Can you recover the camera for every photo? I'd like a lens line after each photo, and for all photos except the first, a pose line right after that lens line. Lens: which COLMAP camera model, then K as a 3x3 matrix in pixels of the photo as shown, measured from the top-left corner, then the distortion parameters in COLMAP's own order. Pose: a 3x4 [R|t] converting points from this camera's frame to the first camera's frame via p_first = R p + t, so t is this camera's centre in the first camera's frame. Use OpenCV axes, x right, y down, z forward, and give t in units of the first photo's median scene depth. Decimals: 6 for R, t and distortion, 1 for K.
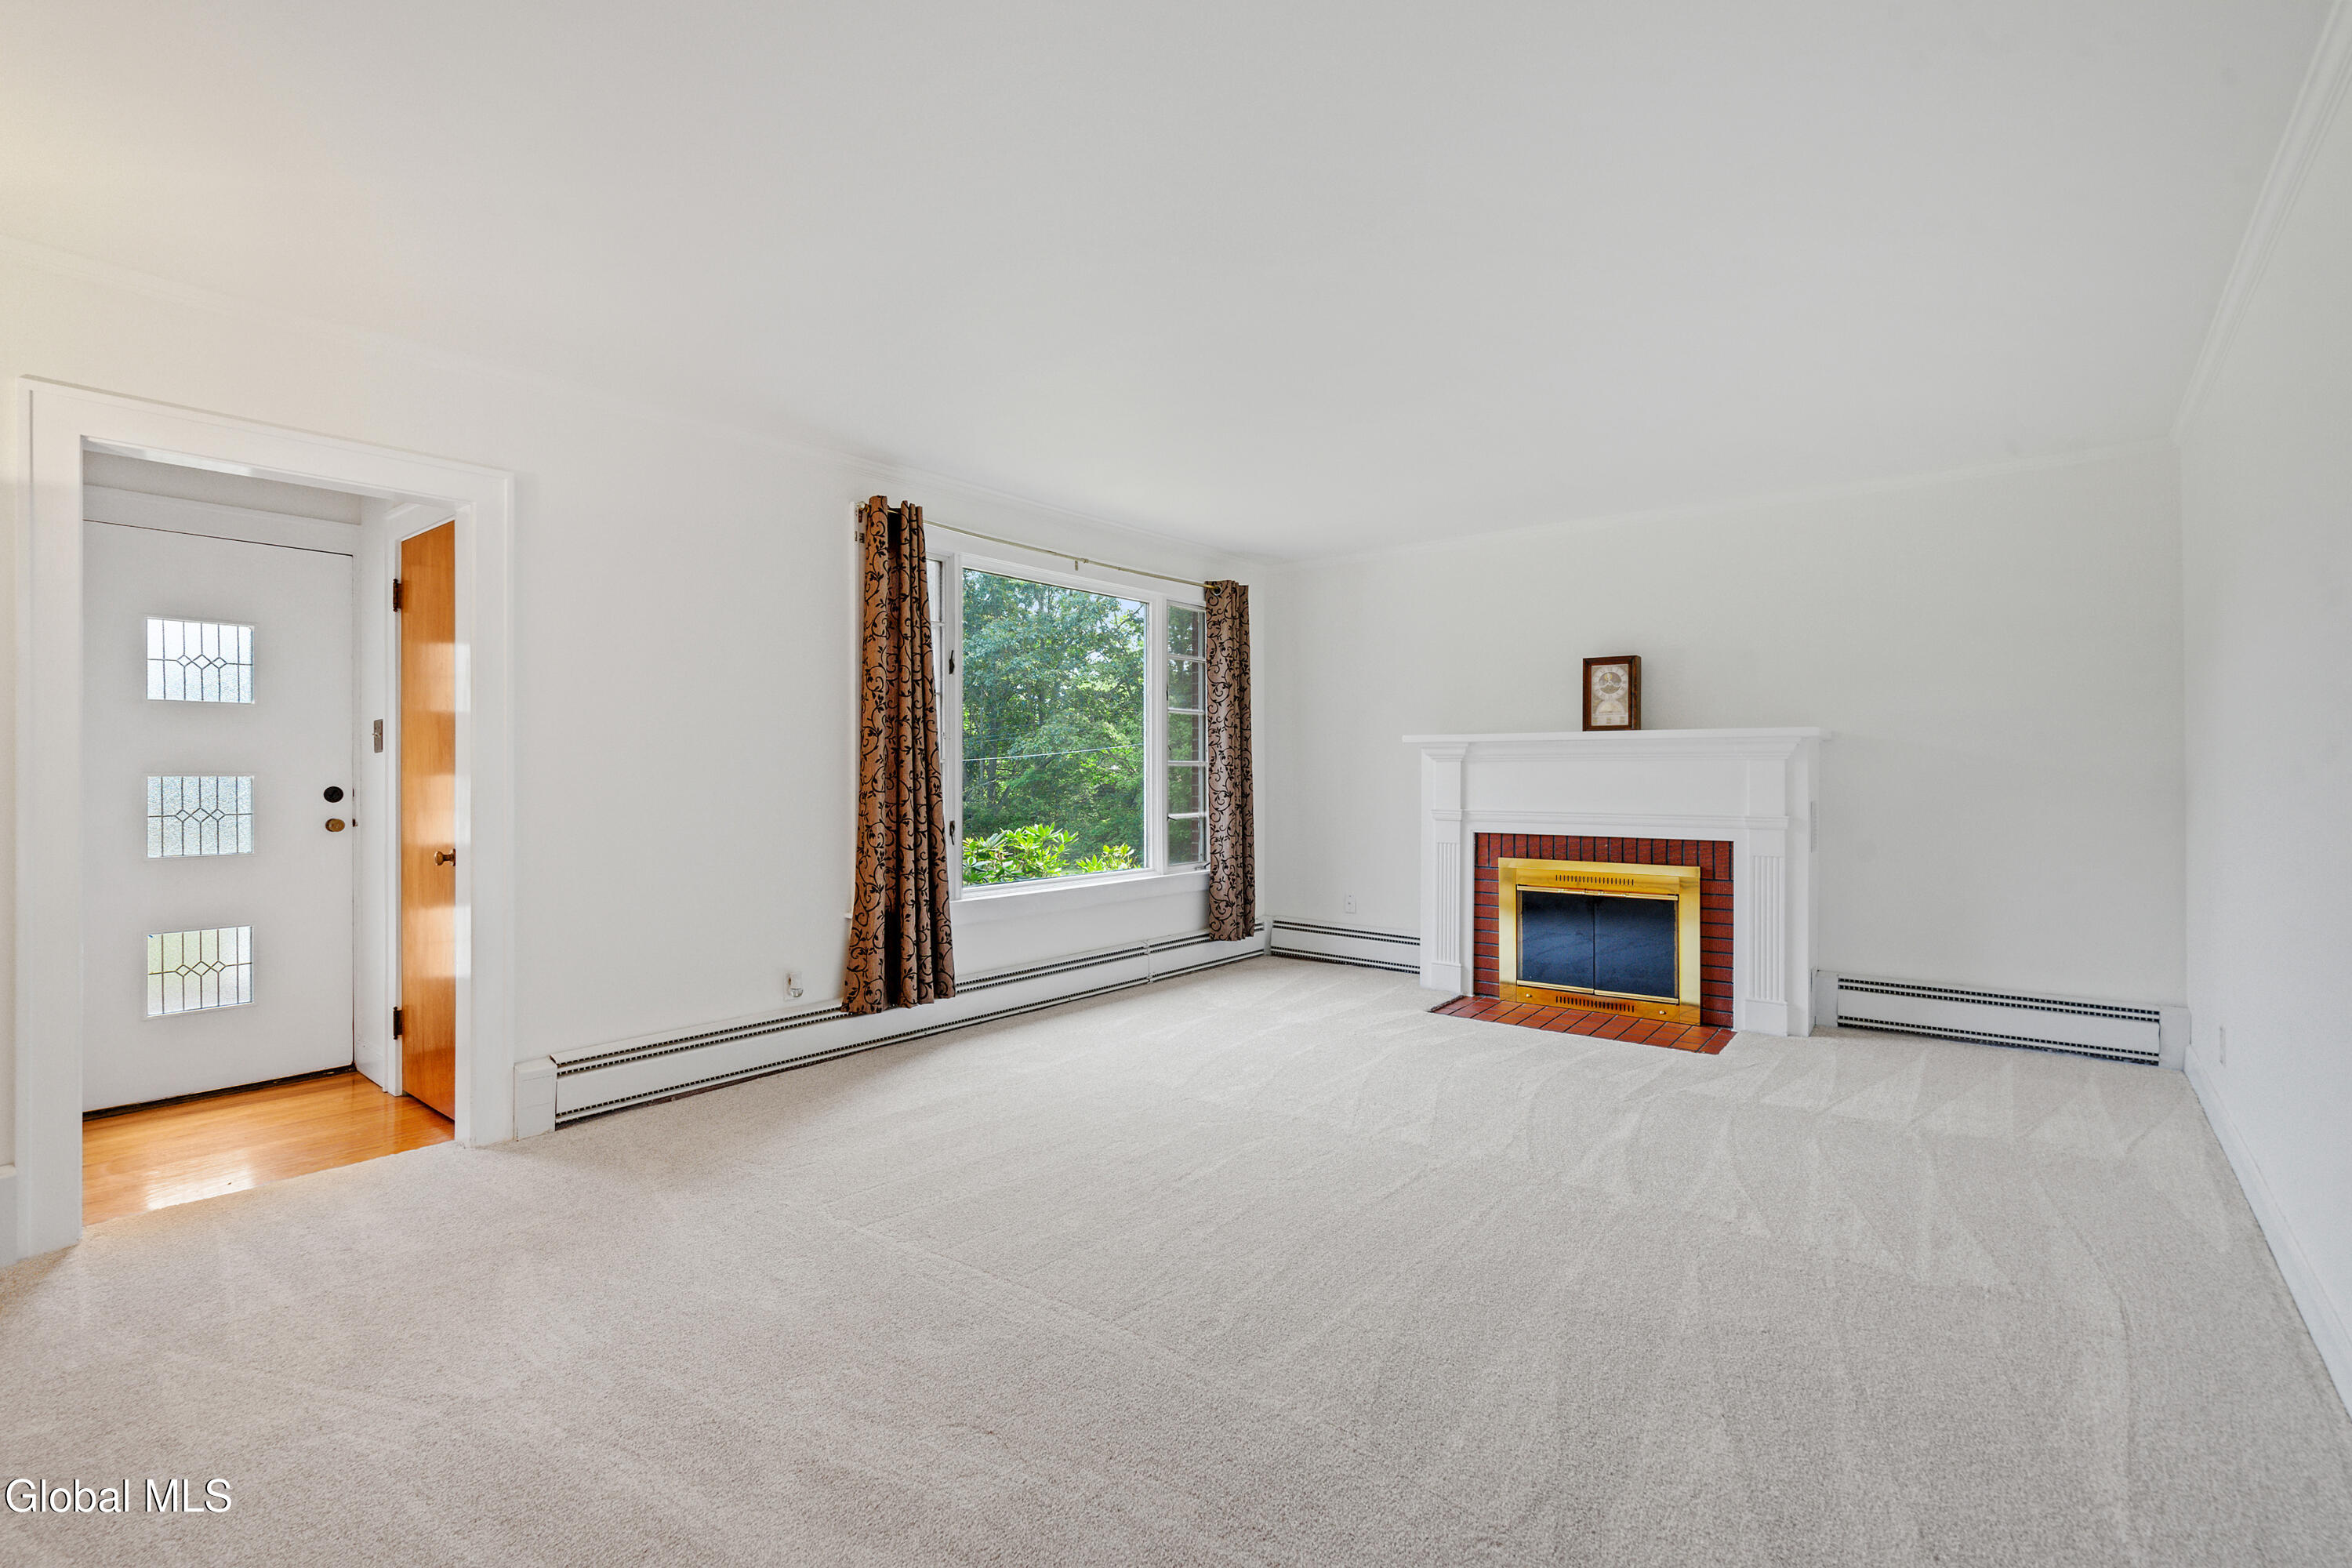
lens RADIAL K [[1074.5, 0, 1167.3], [0, 1074.5, 772.4], [0, 0, 1]] dist [-0.004605, 0.002734]
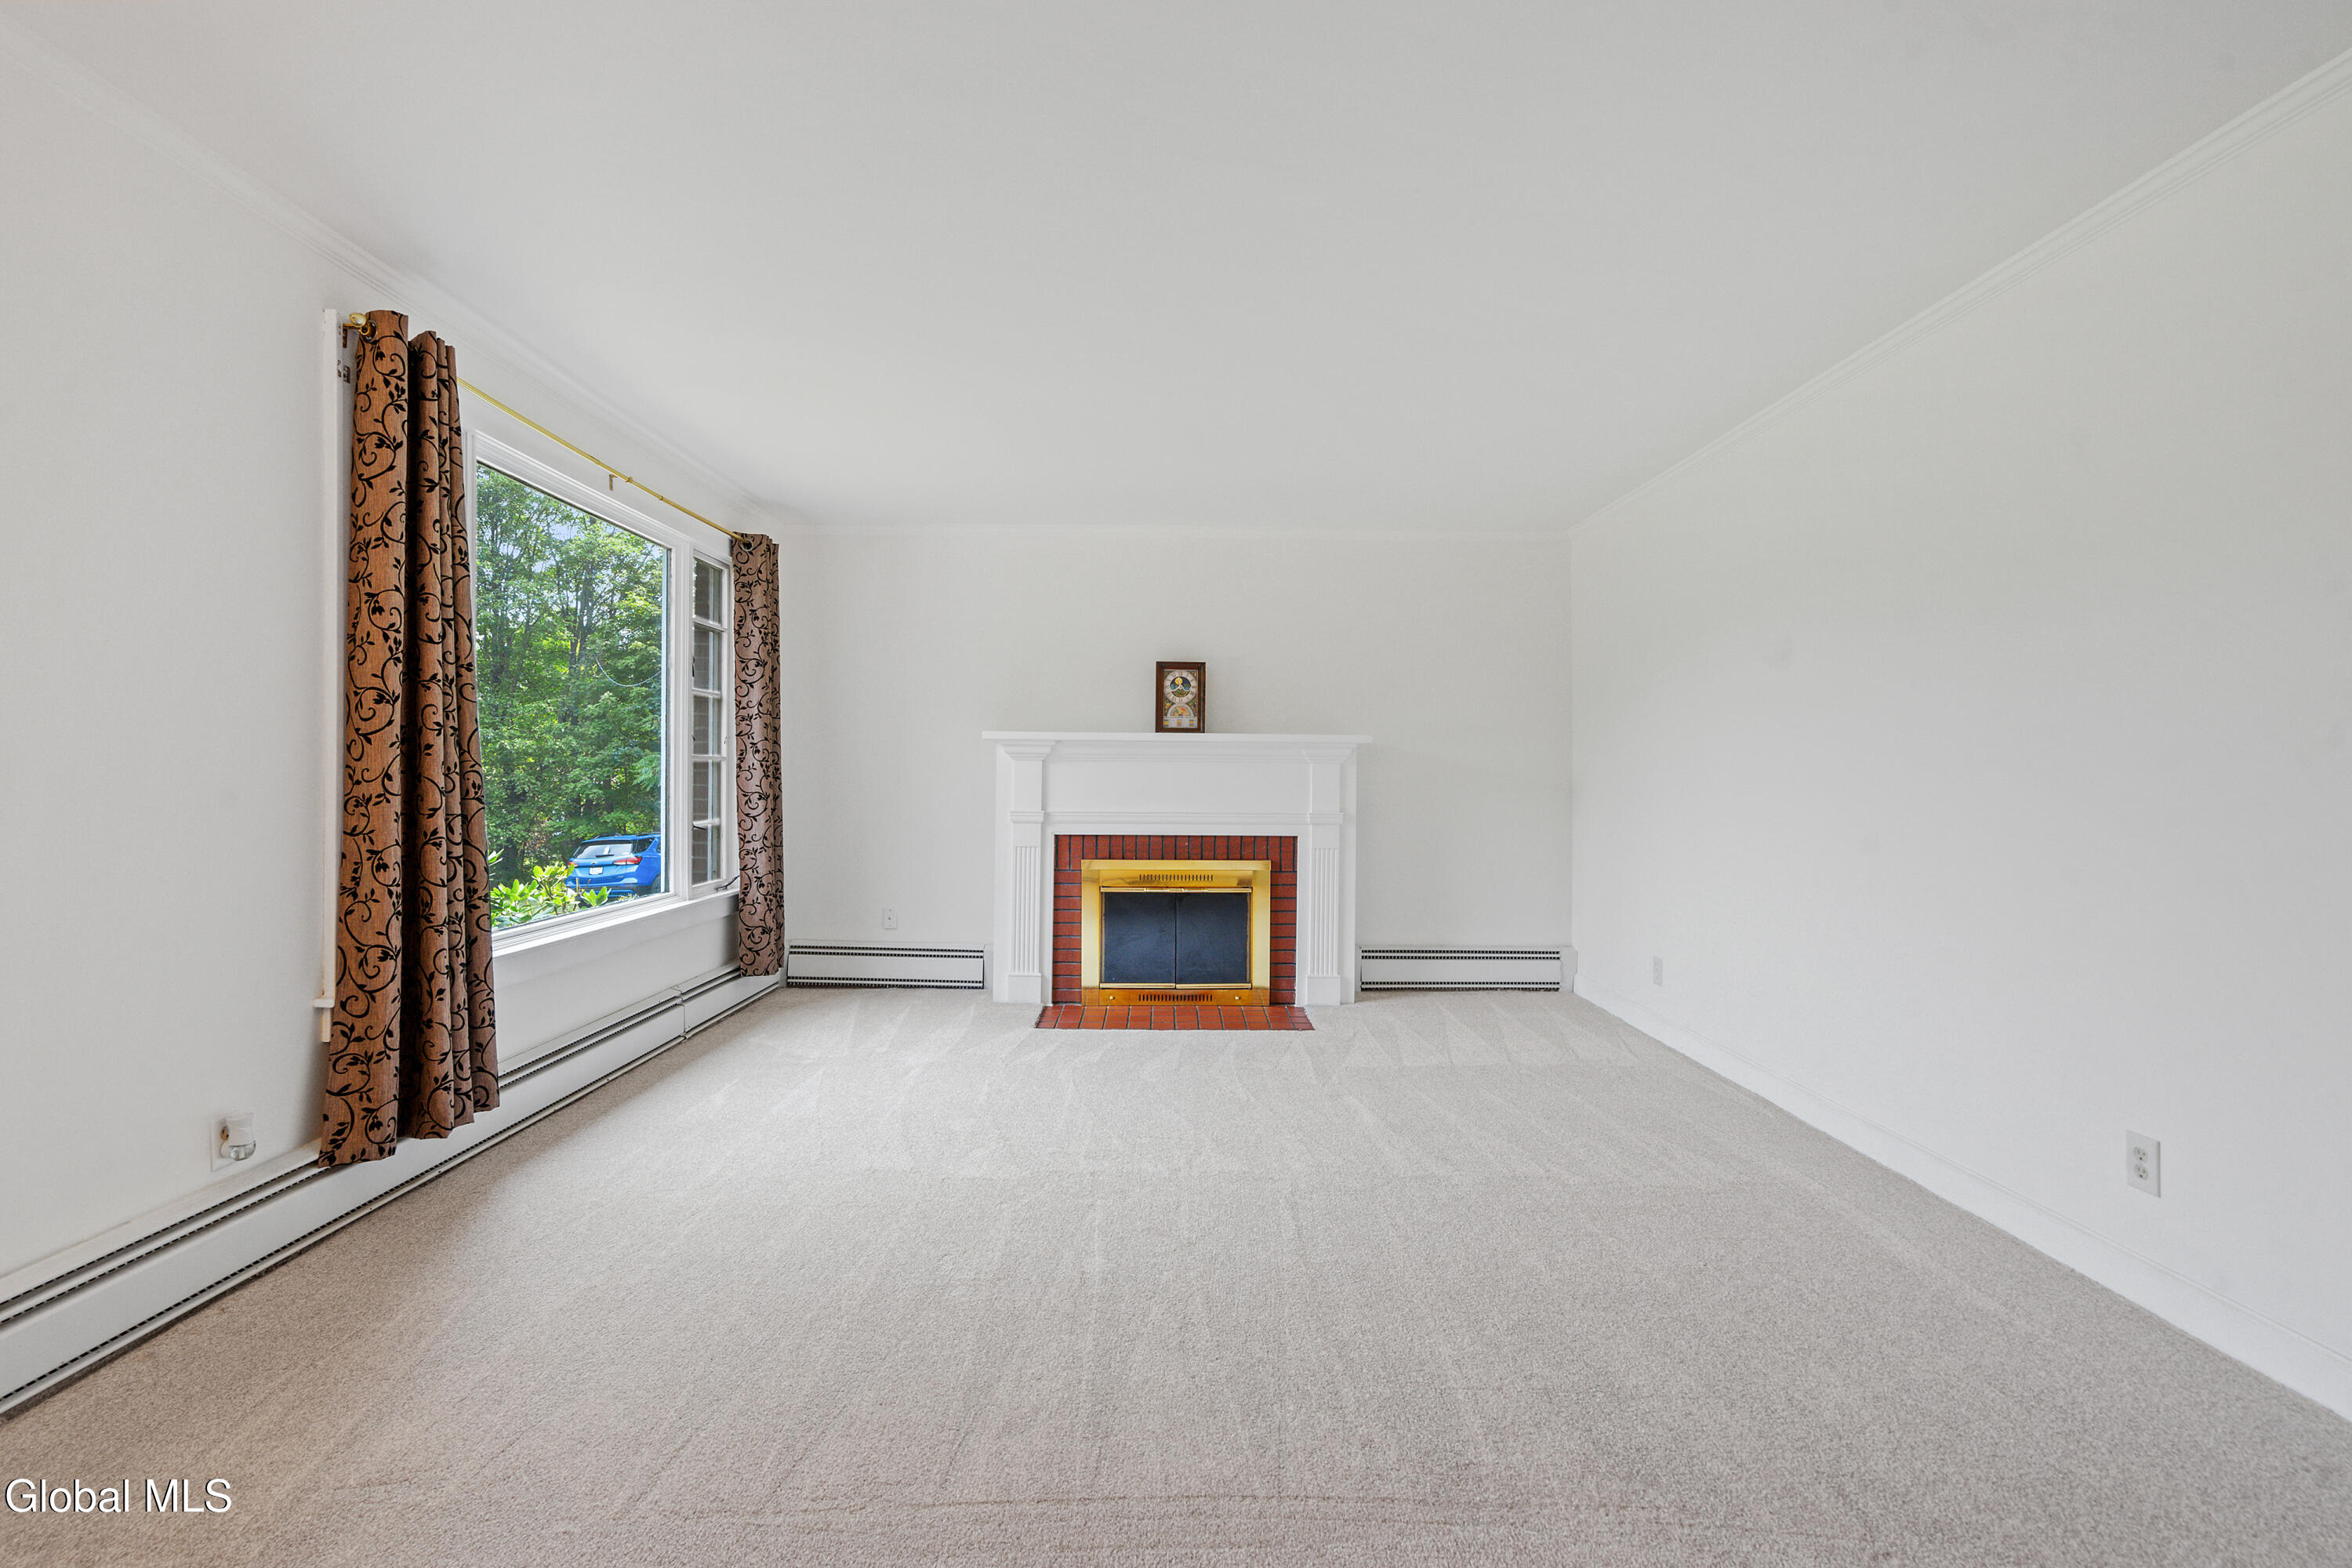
lens RADIAL K [[1074.5, 0, 1171.3], [0, 1074.5, 774.7], [0, 0, 1]] dist [-0.004605, 0.002734]
pose [[0.775575, 0.007288, 0.631214, -0.274083], [-0.008039, 0.999966, -0.001669, 0.003562], [-0.631204, -0.003780, 0.775607, 0.216378]]
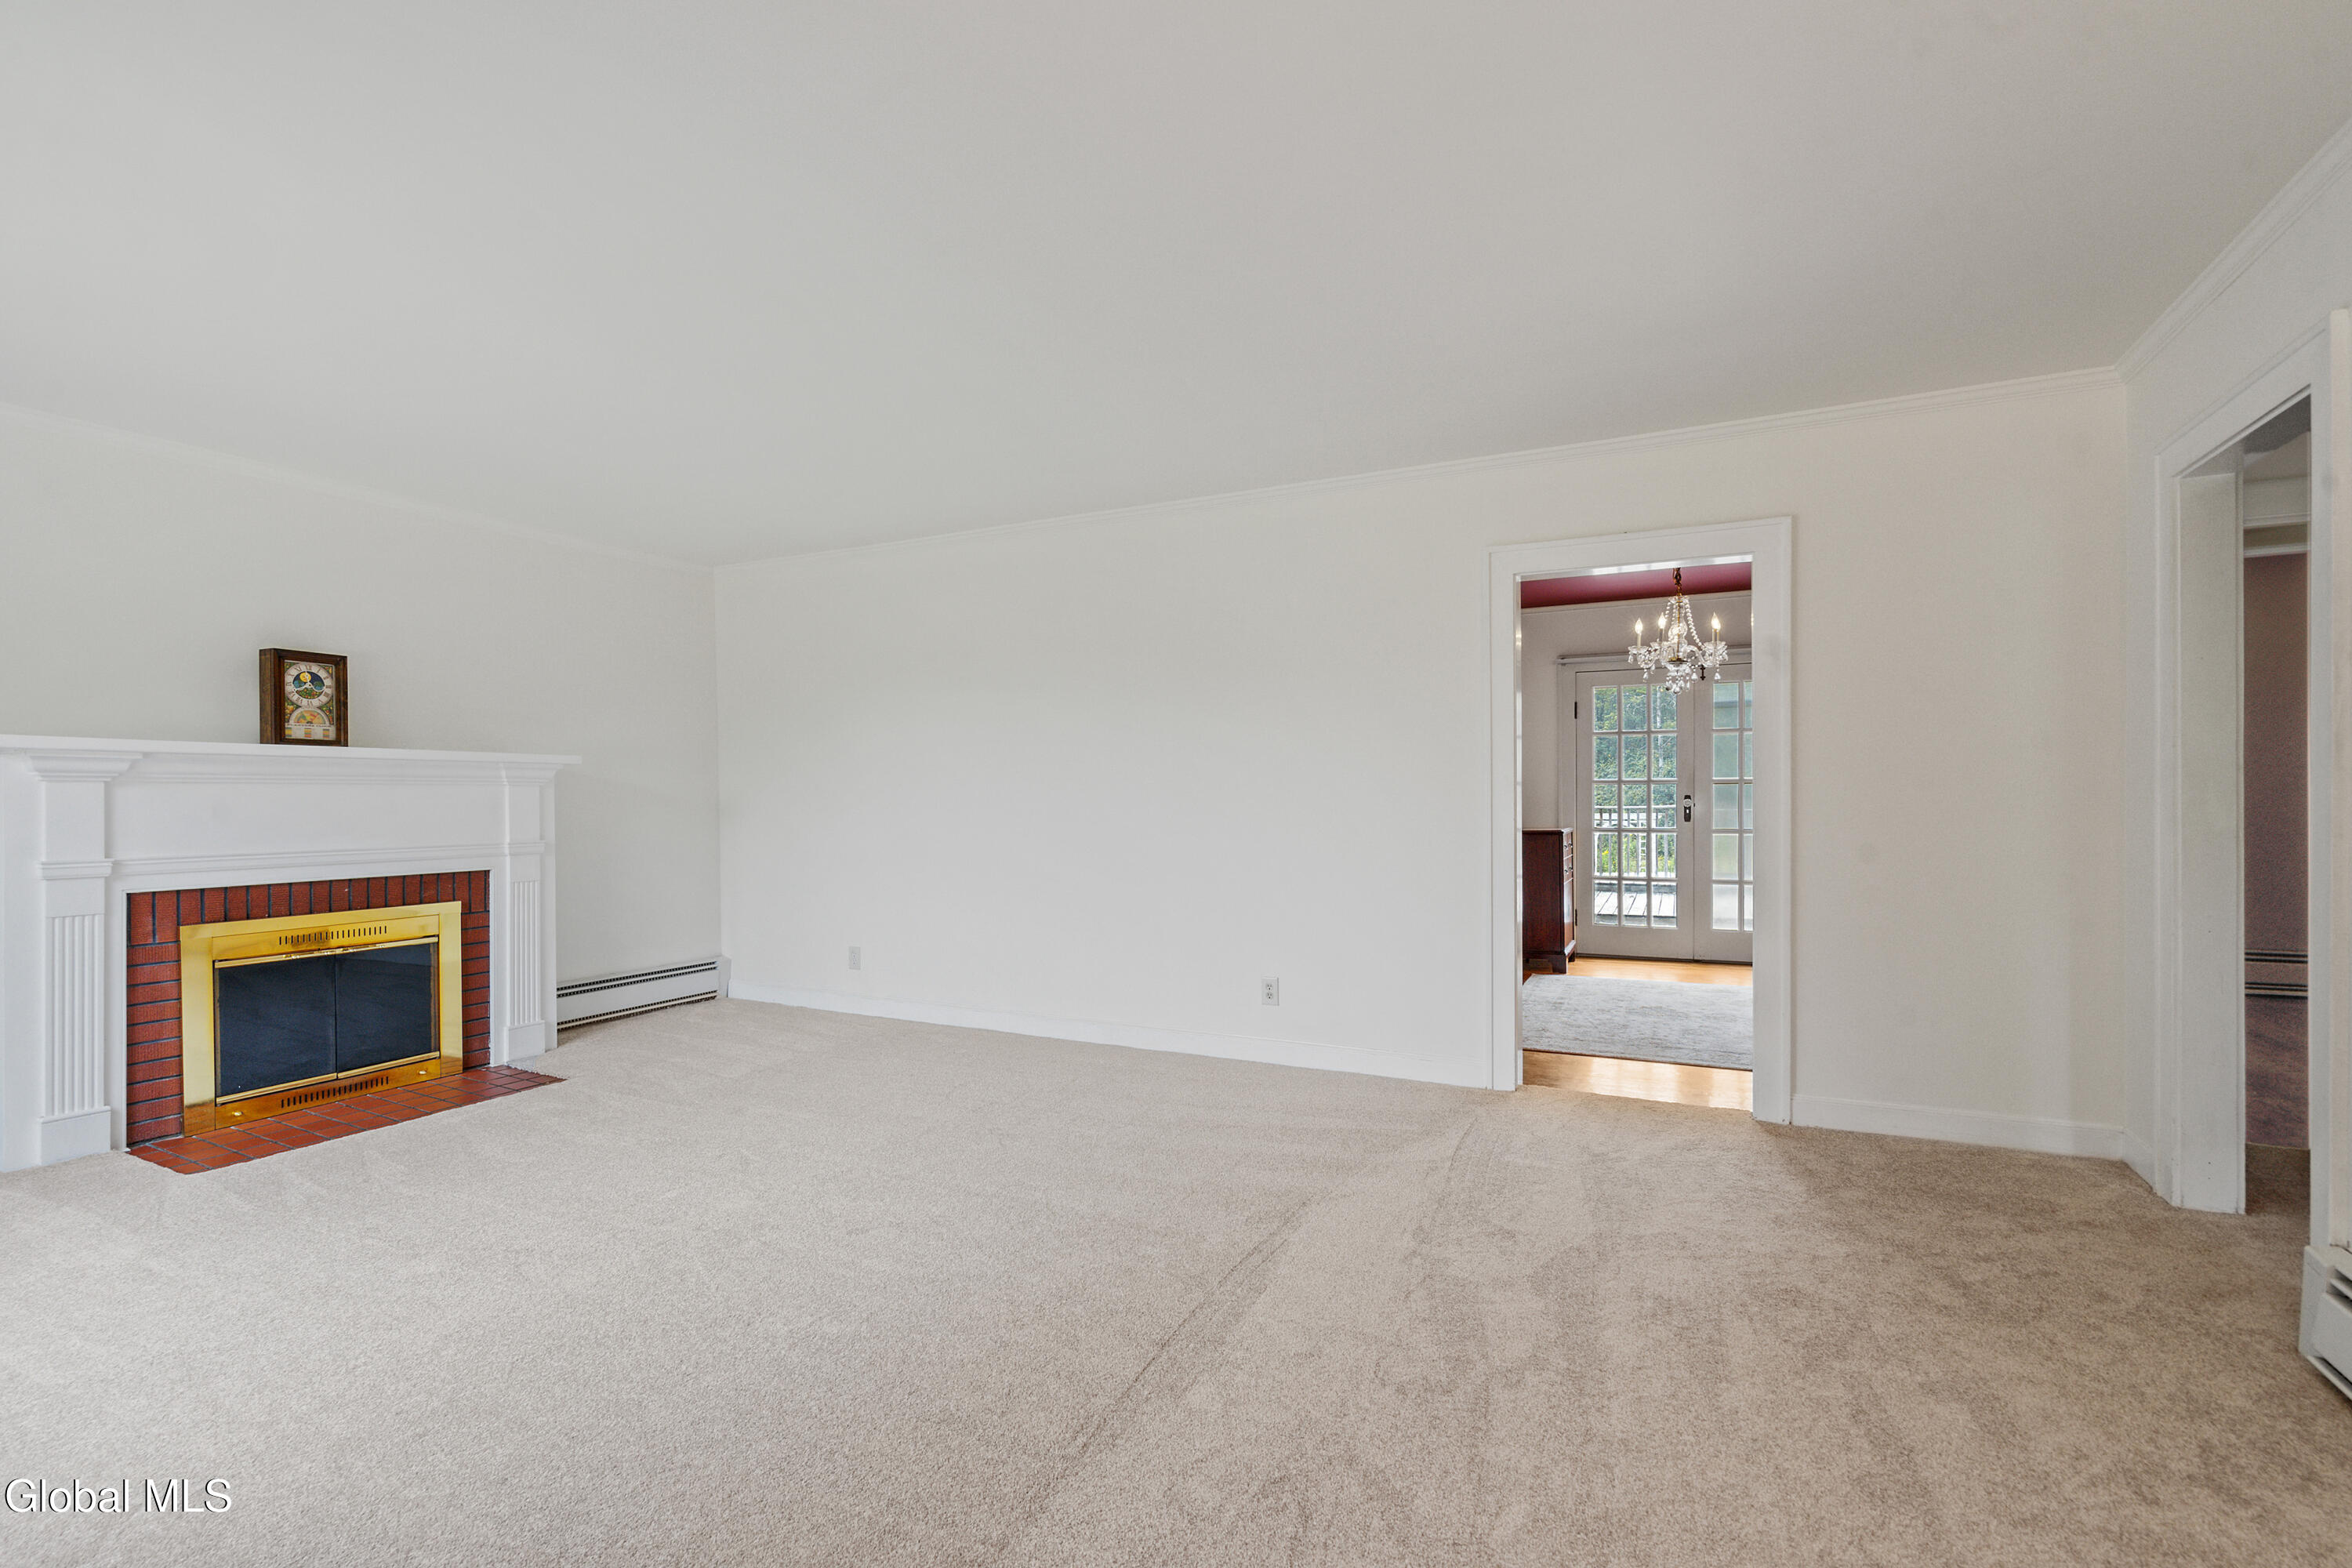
lens RADIAL K [[1074.5, 0, 1158.8], [0, 1074.5, 802.9], [0, 0, 1]] dist [-0.004605, 0.002734]
pose [[-0.207101, -0.003765, 0.978312, -0.531448], [0.006890, 0.999962, 0.005307, 0.003217], [-0.978295, 0.007840, -0.207067, 0.605549]]
